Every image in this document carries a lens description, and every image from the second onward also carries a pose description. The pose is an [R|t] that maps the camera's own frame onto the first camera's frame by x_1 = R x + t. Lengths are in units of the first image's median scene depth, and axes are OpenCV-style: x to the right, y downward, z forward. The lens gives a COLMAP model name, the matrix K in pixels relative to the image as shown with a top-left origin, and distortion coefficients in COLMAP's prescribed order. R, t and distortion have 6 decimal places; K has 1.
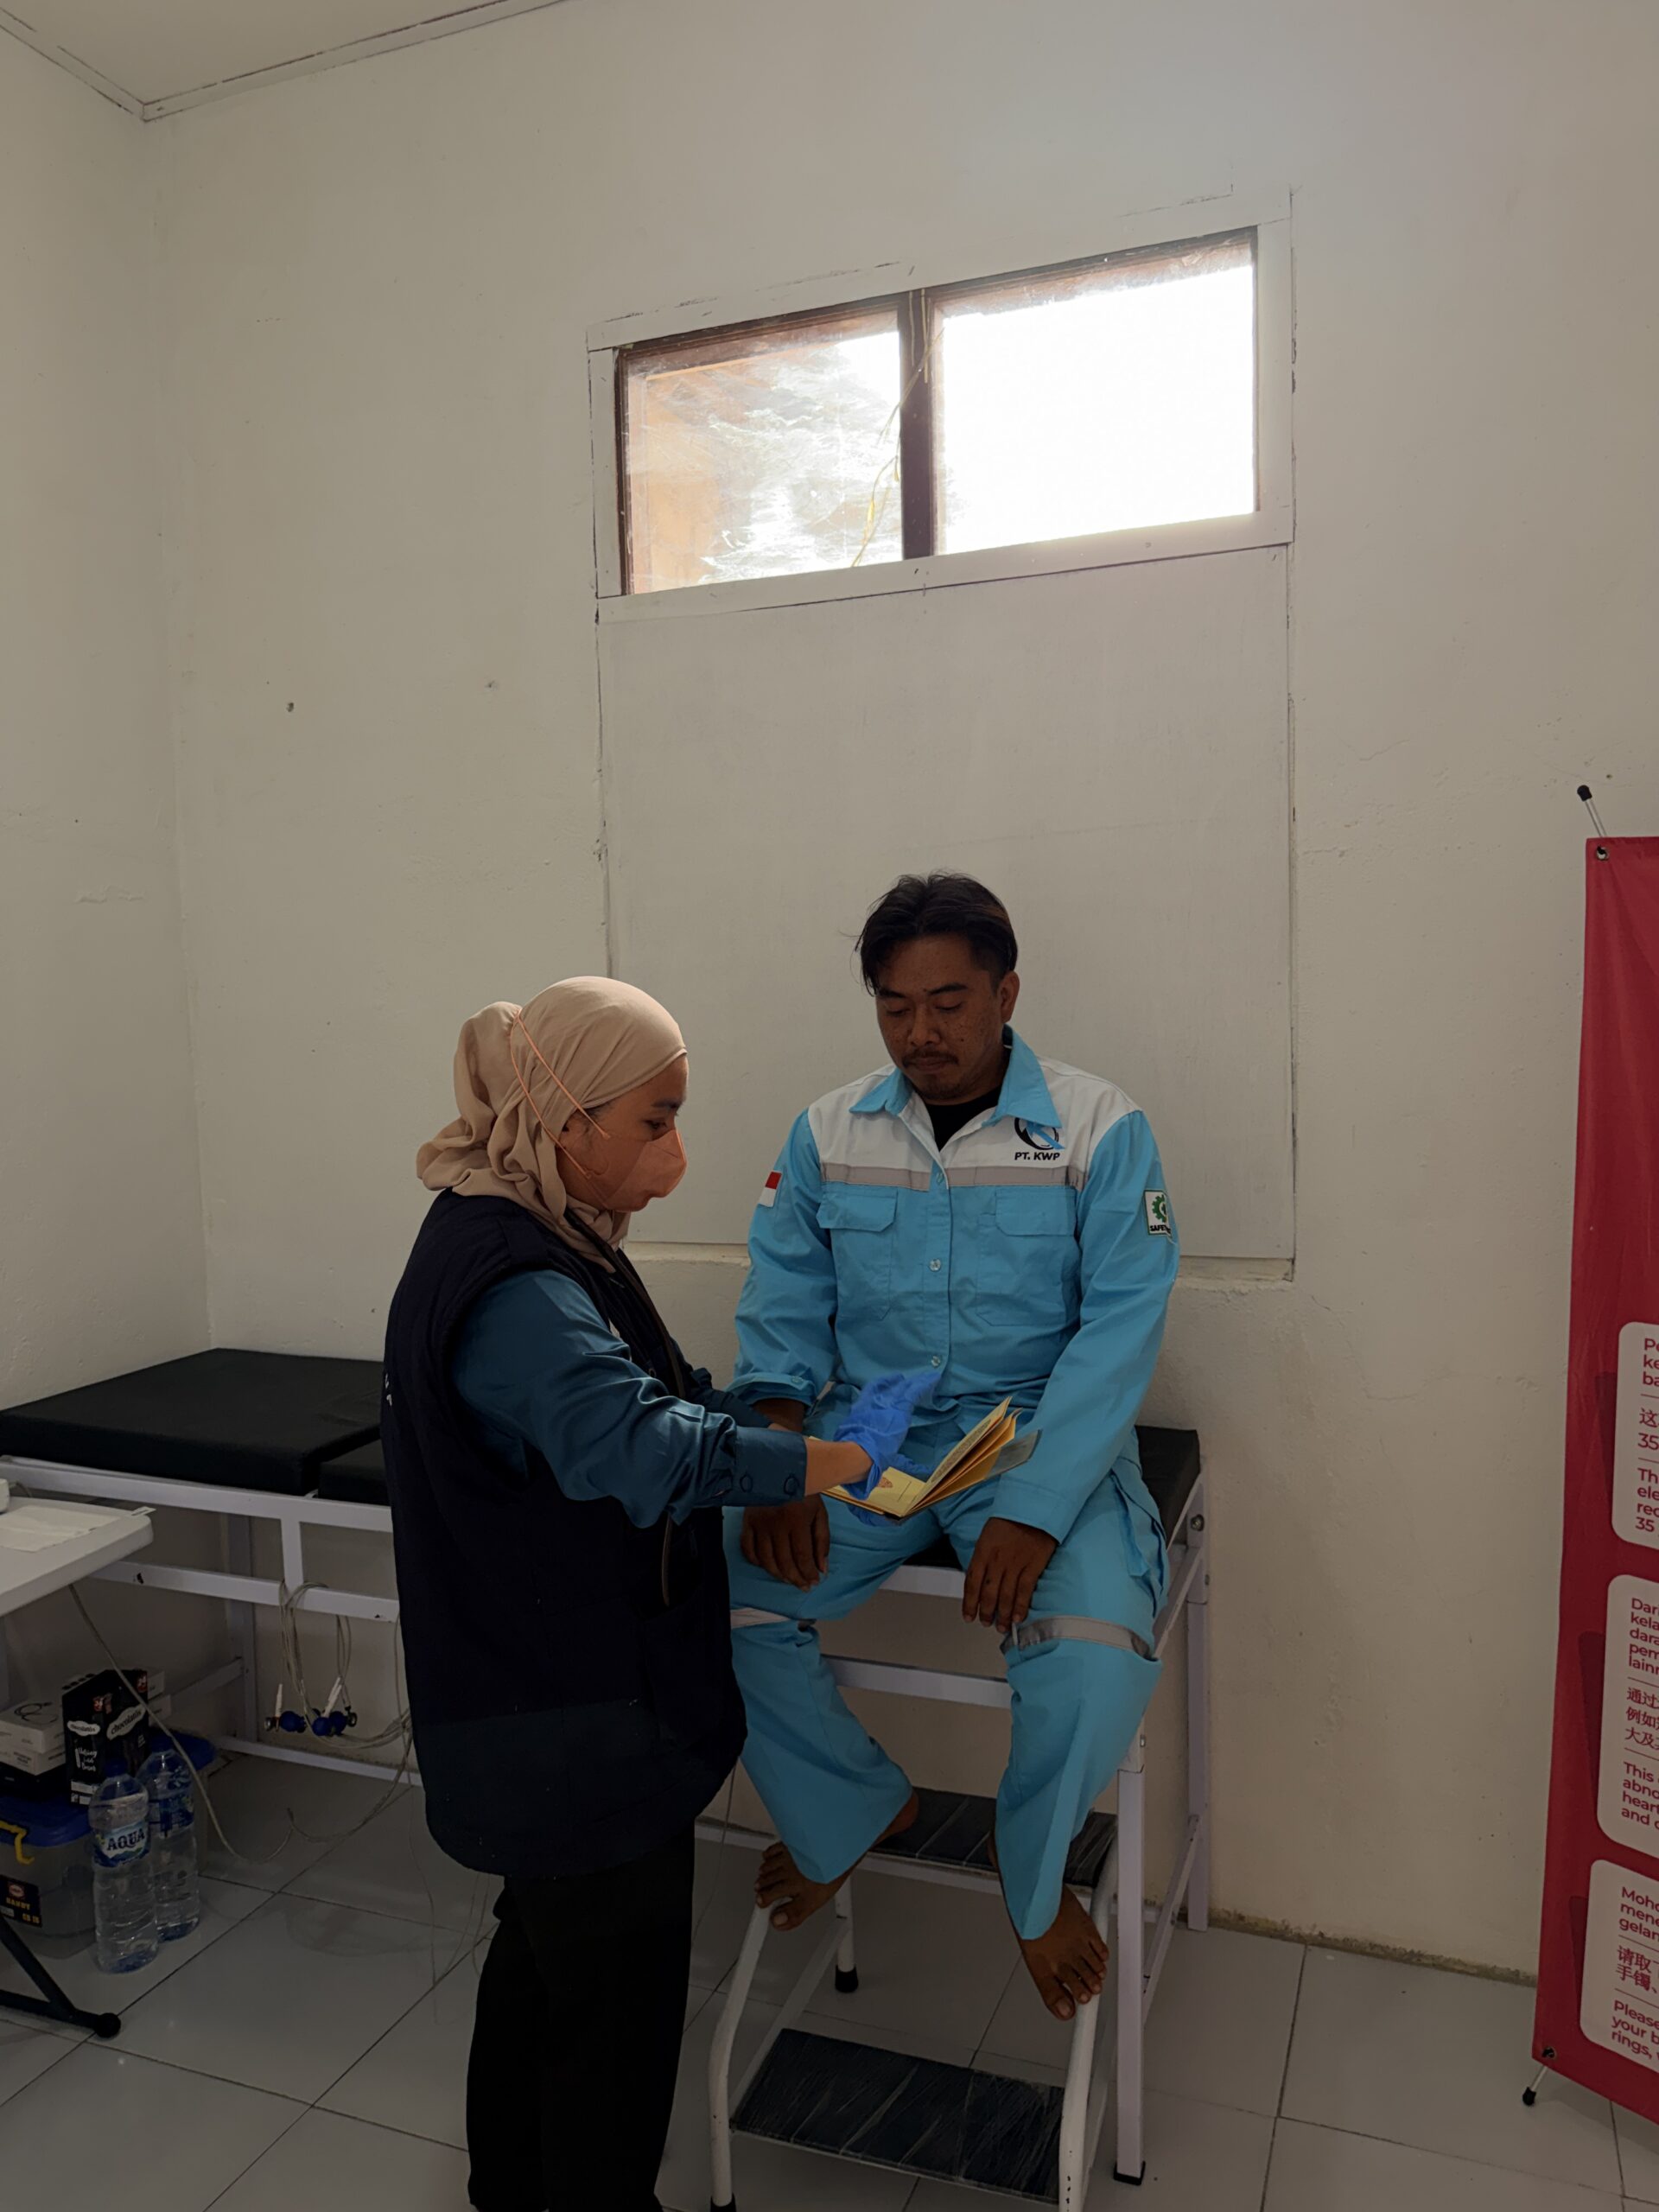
lens RADIAL K [[1573.2, 0, 829.5], [0, 1573.2, 1106.0], [0, 0, 1]] dist [0.004357, -0.030451]
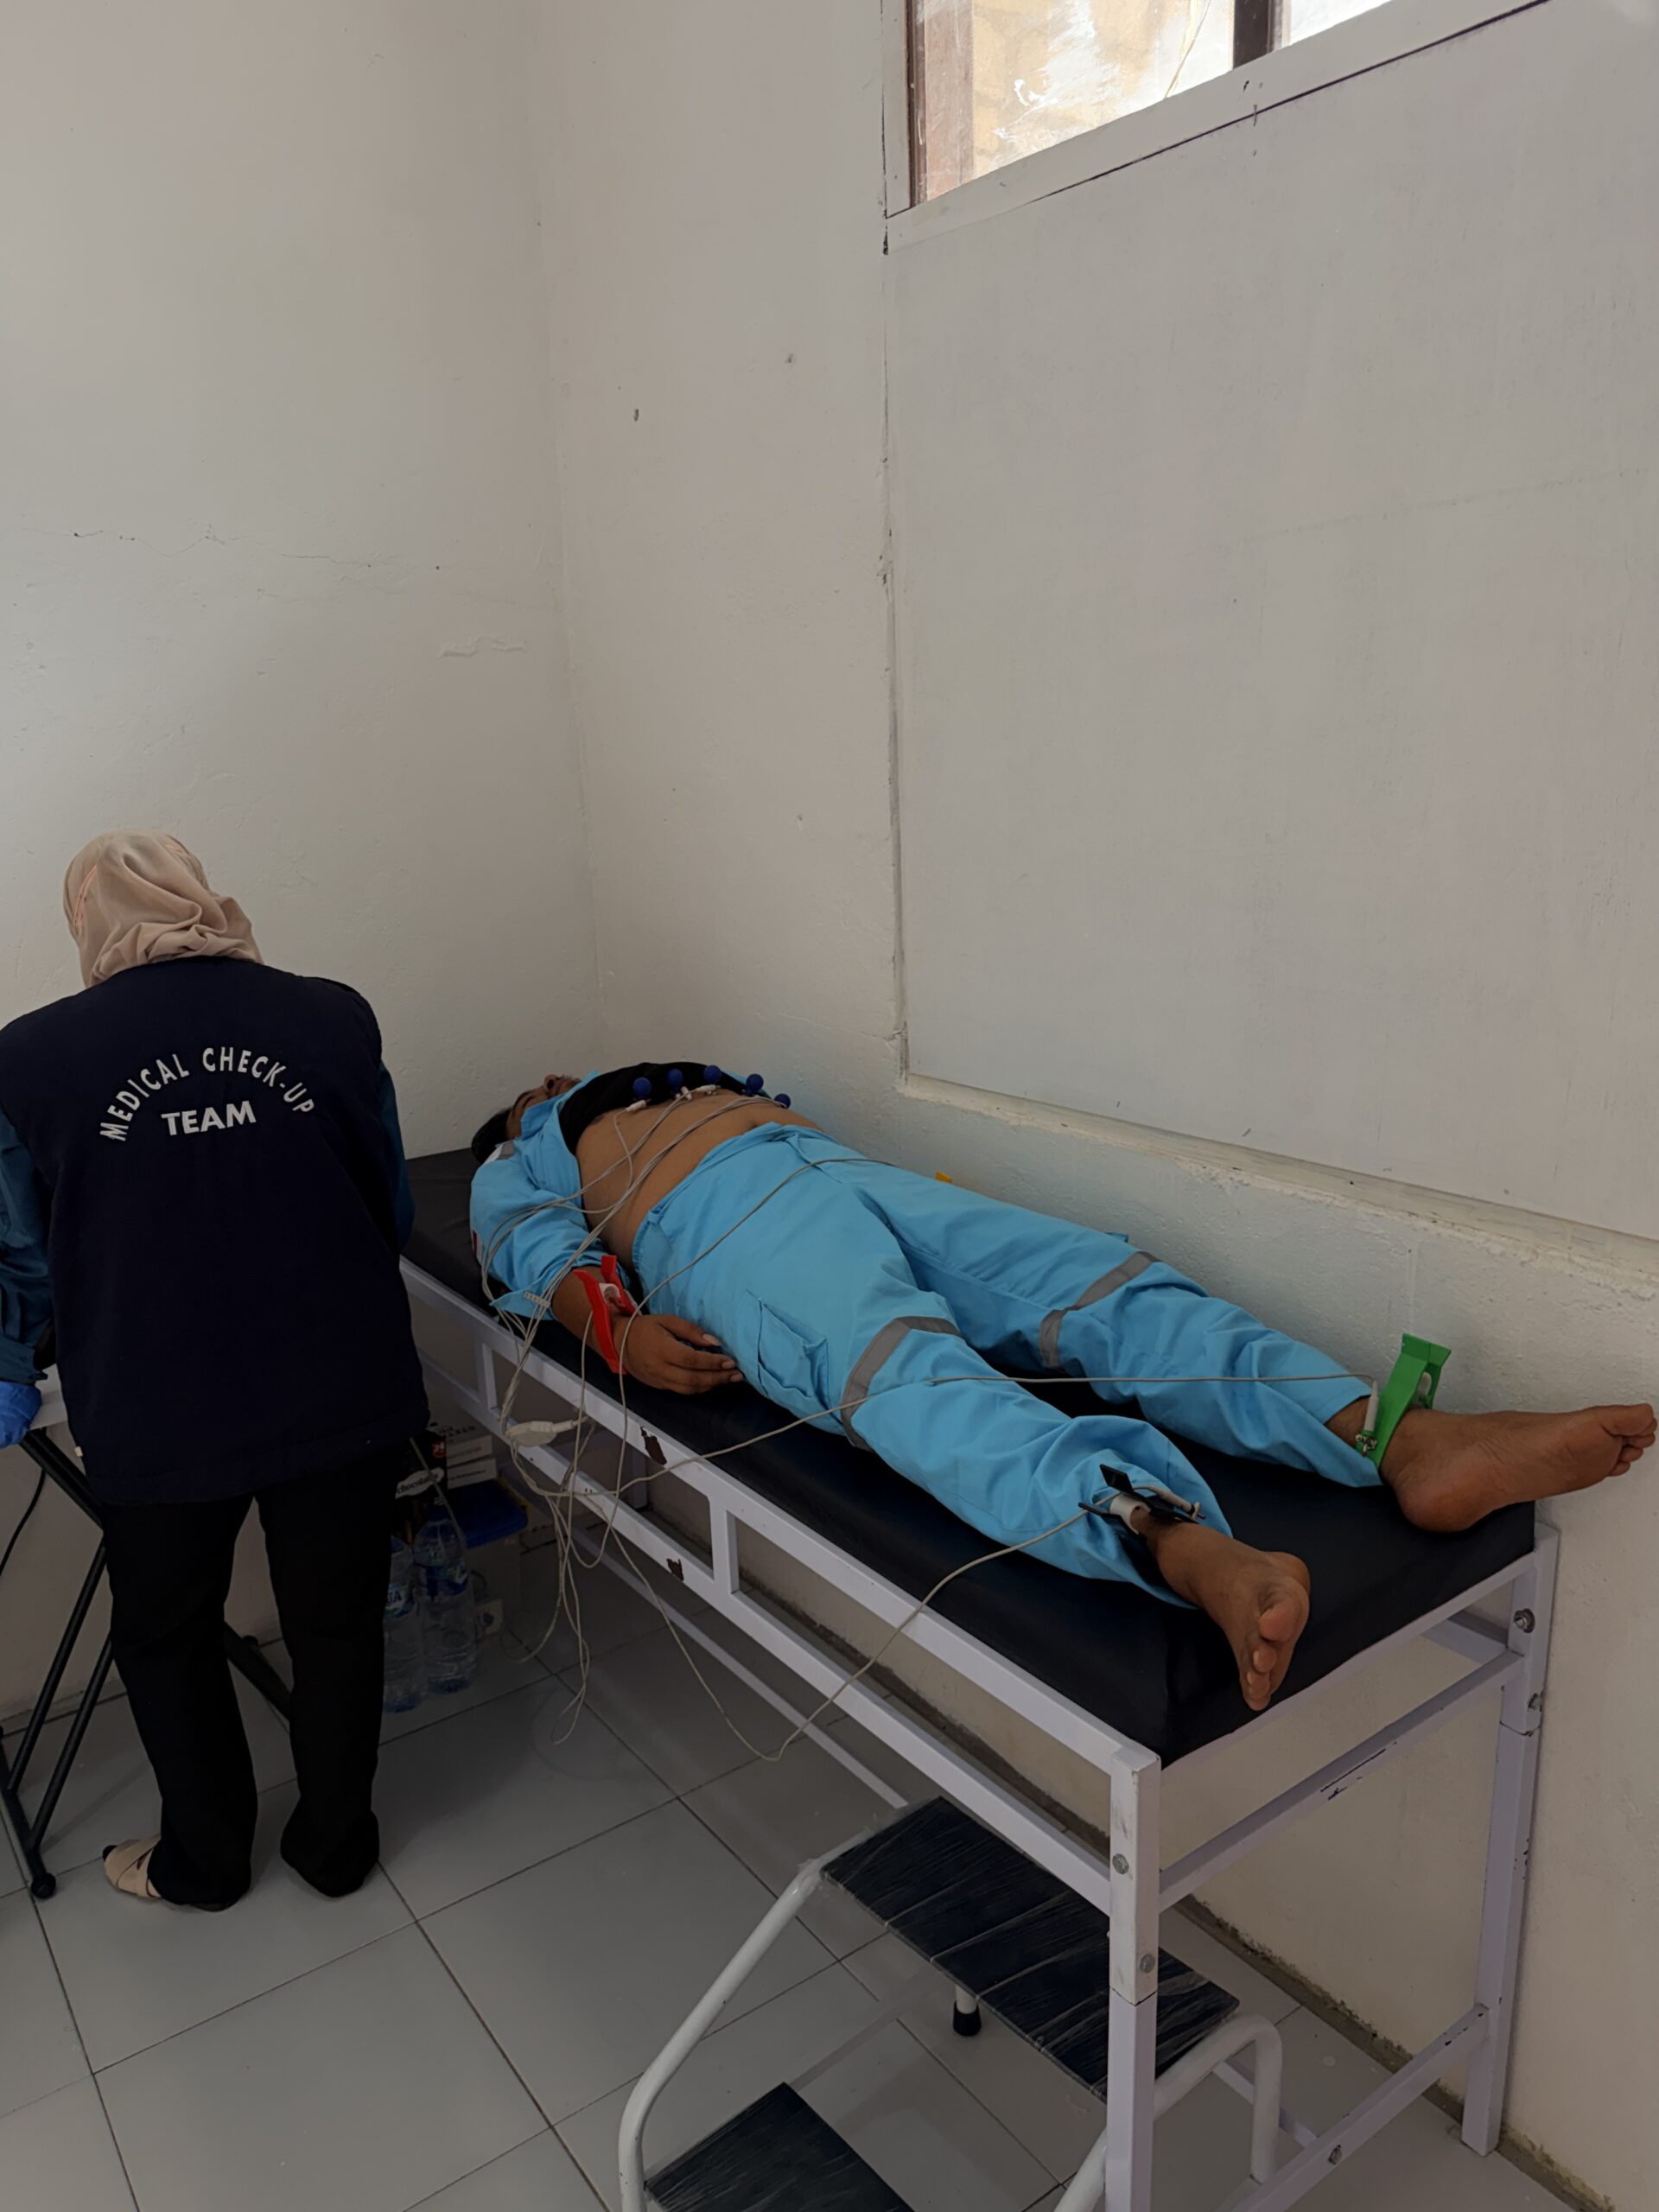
lens RADIAL K [[1573.2, 0, 829.5], [0, 1573.2, 1106.0], [0, 0, 1]] dist [0.004357, -0.030451]
pose [[0.834644, 0.122832, -0.536918, 0.290107], [-0.020578, 0.981089, 0.192459, -0.053832], [0.550405, -0.149586, 0.821388, 0.320214]]
